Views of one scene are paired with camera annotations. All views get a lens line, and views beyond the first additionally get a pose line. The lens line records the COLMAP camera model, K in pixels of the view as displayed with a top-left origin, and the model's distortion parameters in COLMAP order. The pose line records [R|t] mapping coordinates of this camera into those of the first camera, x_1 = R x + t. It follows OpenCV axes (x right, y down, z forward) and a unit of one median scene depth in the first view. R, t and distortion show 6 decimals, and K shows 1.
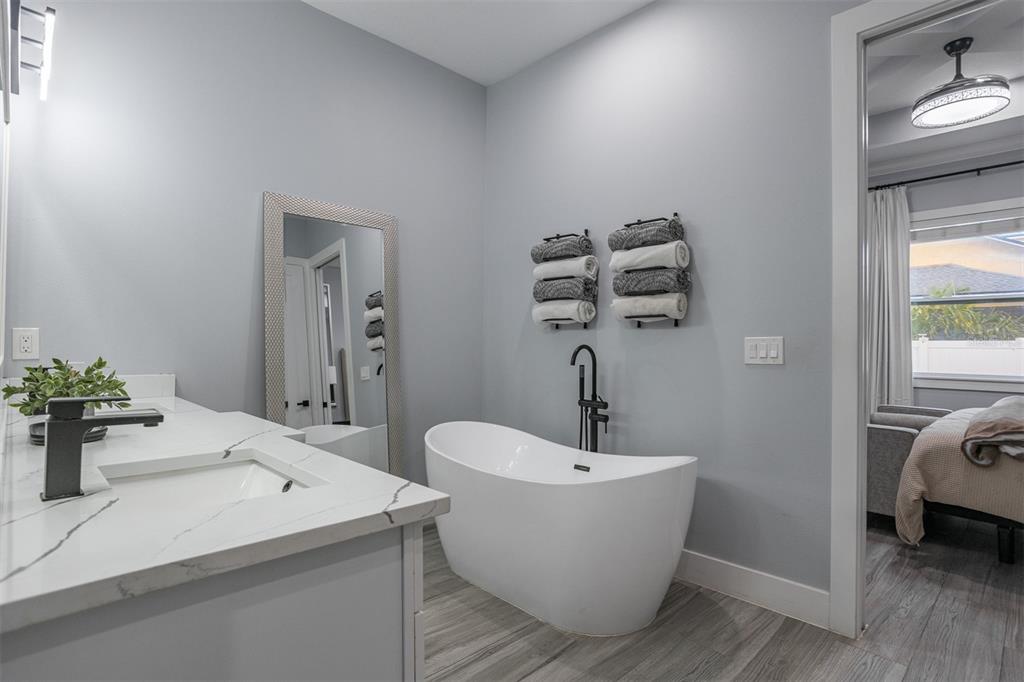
lens RADIAL K [[530.9, 0, 512.0], [0, 530.9, 341.0], [0, 0, 1]] dist [-0.002245, -0.000418]
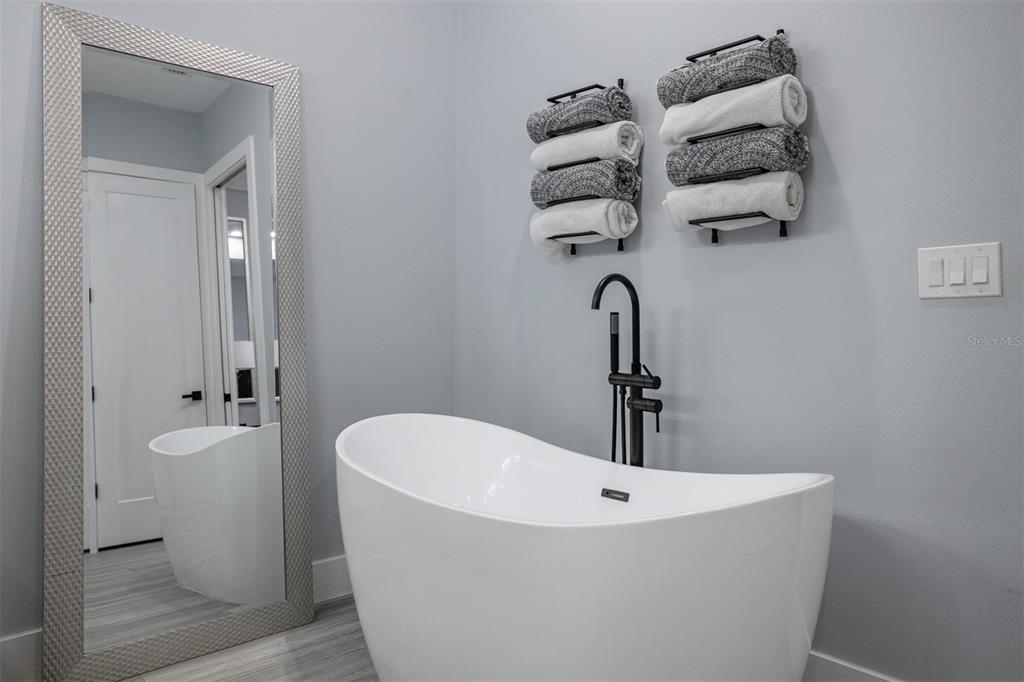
lens RADIAL K [[732.8, 0, 511.5], [0, 732.8, 301.6], [0, 0, 1]] dist [0.033541, 0.002624]
pose [[0.999127, -0.008239, -0.040964, 0.055305], [0.007207, 0.999654, -0.025295, 0.054066], [0.041159, 0.024978, 0.998840, 0.215372]]
